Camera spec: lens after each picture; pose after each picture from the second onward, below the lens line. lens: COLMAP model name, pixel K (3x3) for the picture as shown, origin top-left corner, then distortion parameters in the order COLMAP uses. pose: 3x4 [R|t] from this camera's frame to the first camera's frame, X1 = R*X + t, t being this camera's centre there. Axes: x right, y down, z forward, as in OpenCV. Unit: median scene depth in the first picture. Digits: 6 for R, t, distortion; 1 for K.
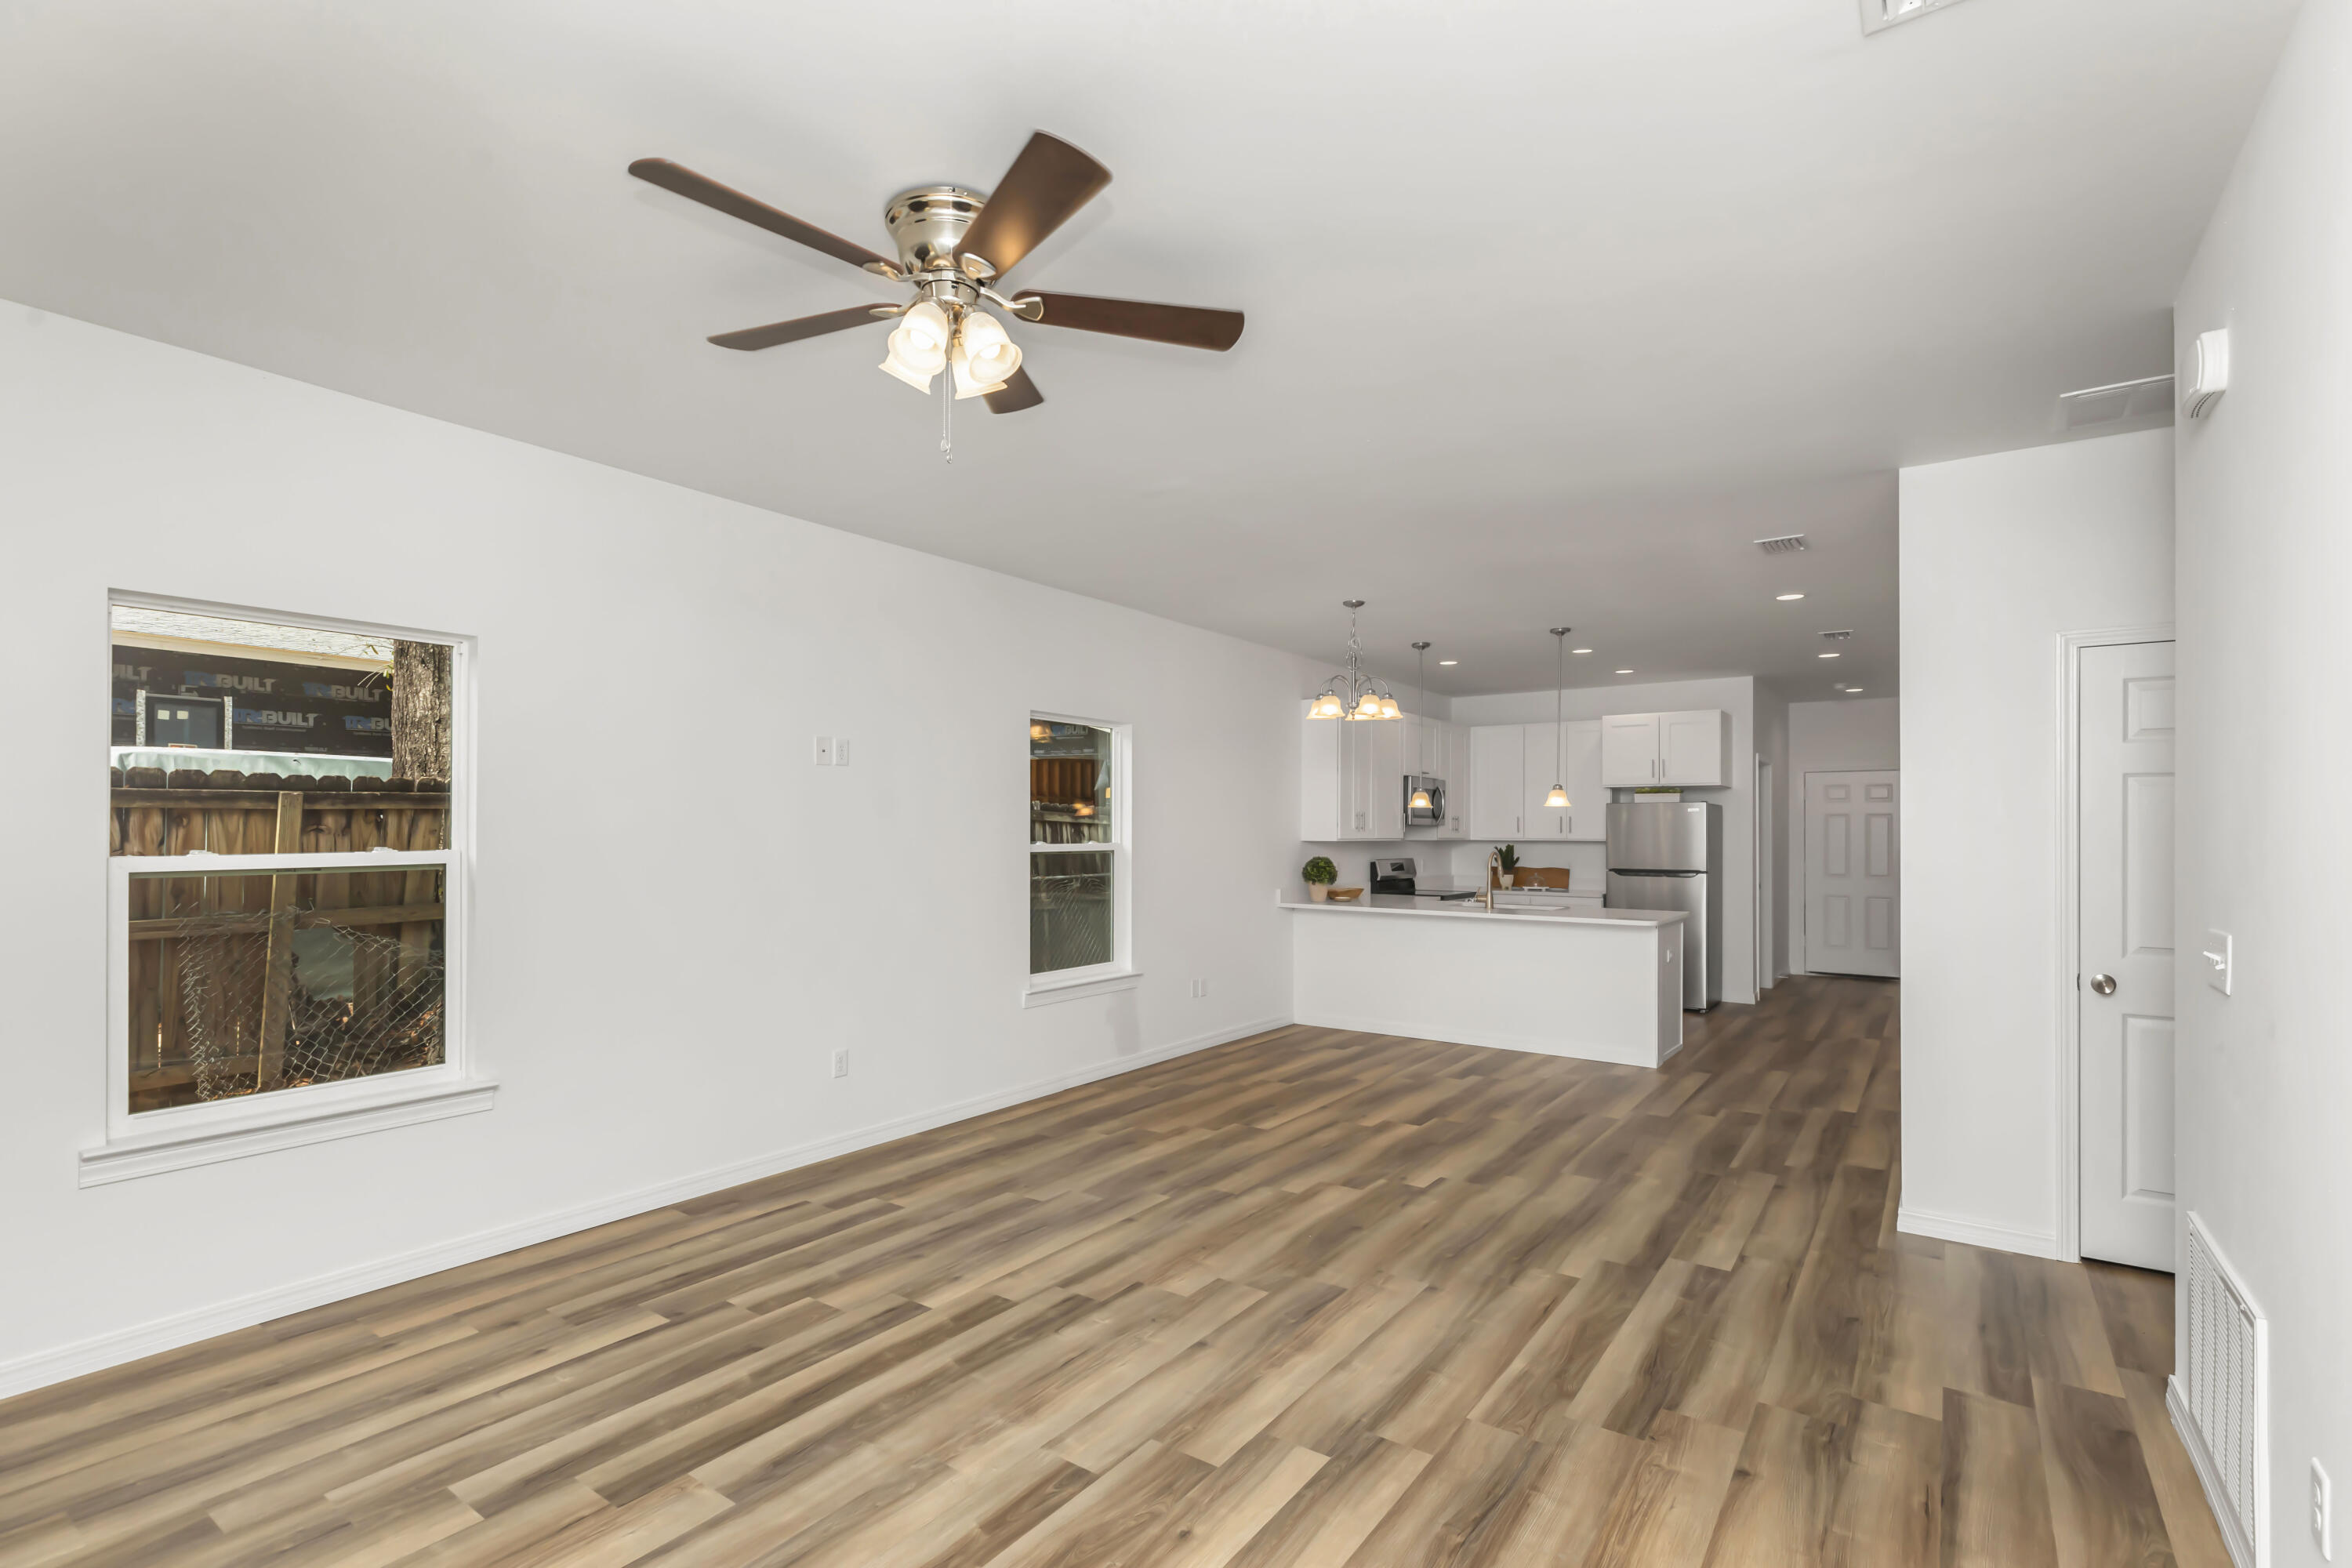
lens RADIAL K [[1086.4, 0, 1178.2], [0, 1086.4, 834.4], [0, 0, 1]] dist [-0.000115, -0.000185]
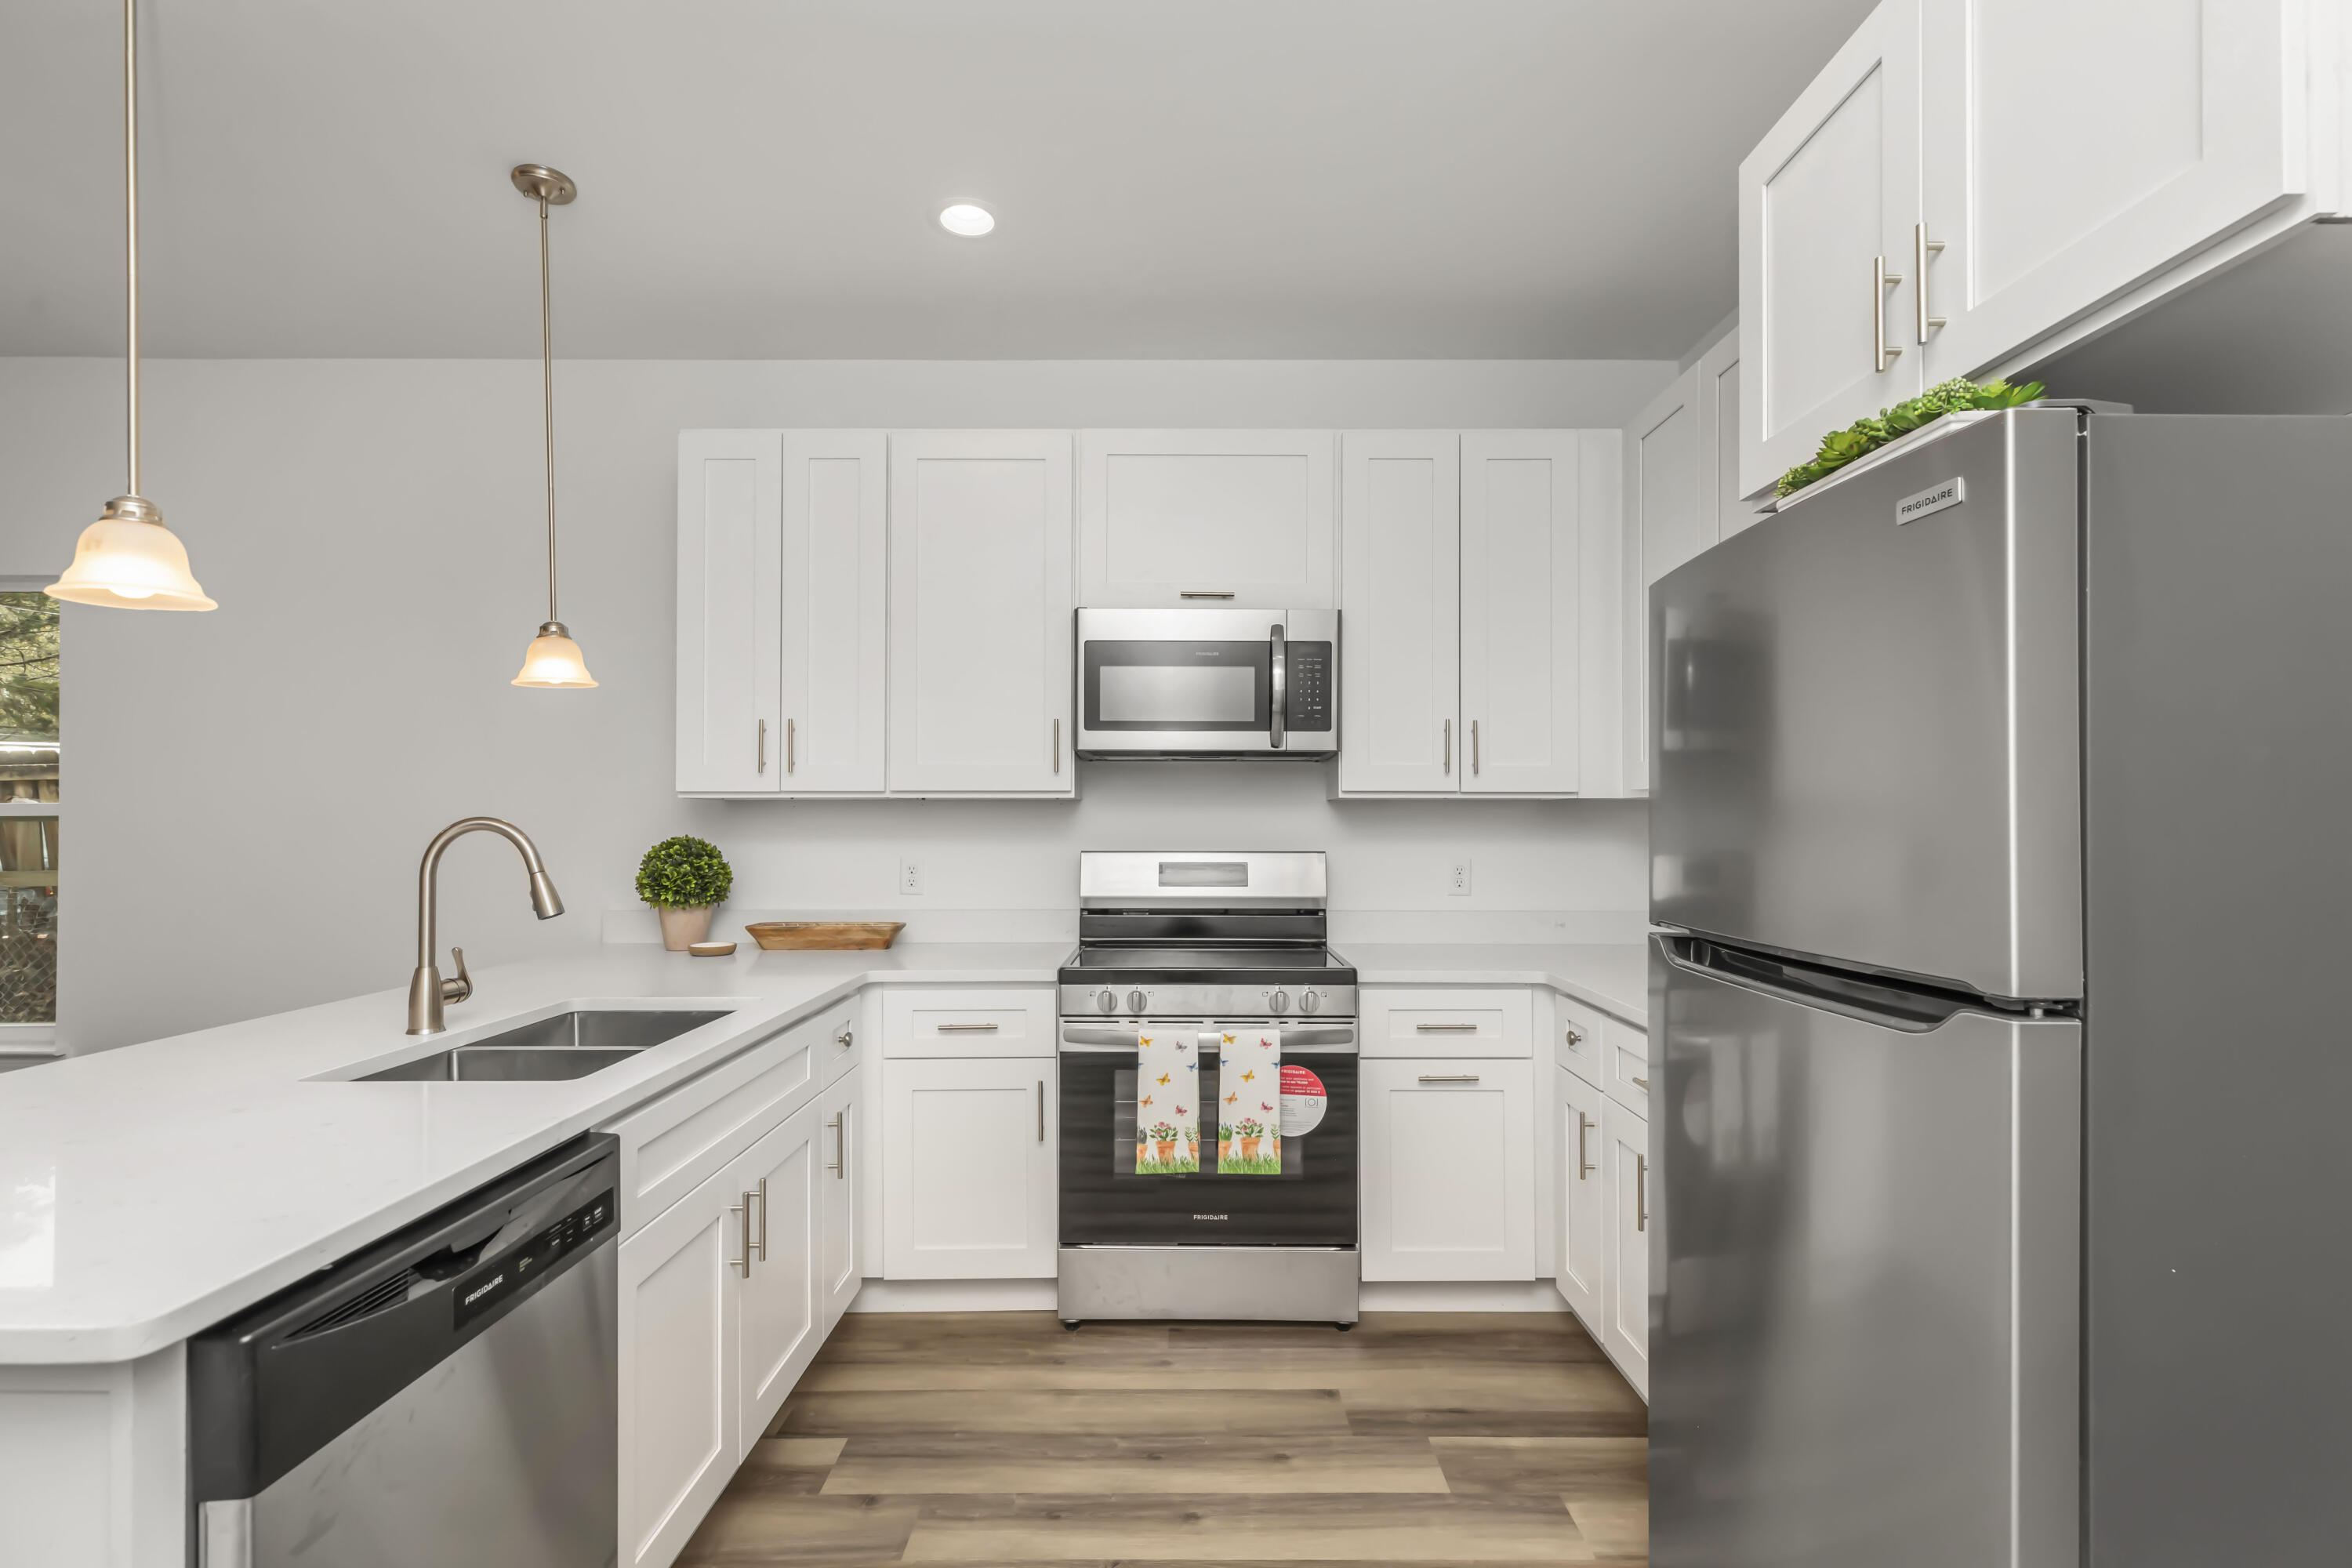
lens RADIAL K [[1079.9, 0, 1169.4], [0, 1079.9, 807.0], [0, 0, 1]] dist [0.002005, -0.000033]
pose [[0.582825, -0.012970, -0.812494, 0.845776], [-0.000004, 0.999873, -0.015964, 0.023579], [0.812597, 0.009307, 0.582751, 1.372107]]
